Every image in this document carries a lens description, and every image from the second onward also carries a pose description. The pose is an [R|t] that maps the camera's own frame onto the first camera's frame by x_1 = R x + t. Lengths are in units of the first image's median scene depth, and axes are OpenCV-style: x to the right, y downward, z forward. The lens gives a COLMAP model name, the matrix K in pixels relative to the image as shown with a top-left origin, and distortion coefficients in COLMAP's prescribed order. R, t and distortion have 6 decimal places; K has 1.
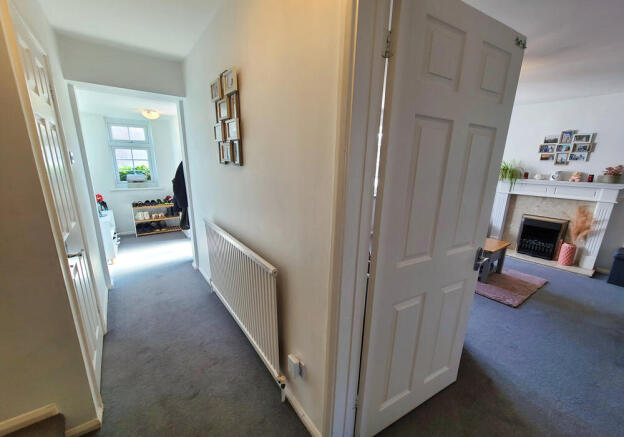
lens RADIAL K [[252.9, 0, 311.0], [0, 252.9, 225.2], [0, 0, 1]] dist [-0.001079, -0.000101]
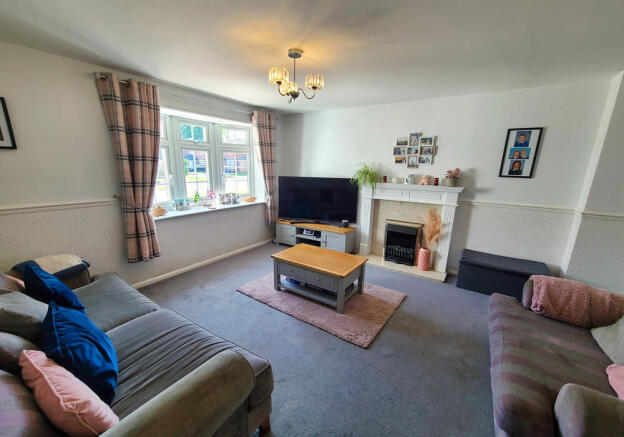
lens RADIAL K [[252.9, 0, 311.0], [0, 252.9, 225.2], [0, 0, 1]] dist [-0.001079, -0.000101]
pose [[0.944833, -0.074984, 0.318855, 0.302968], [0.077283, 0.996994, 0.005457, -0.056433], [-0.318306, 0.019486, 0.947788, 0.212497]]
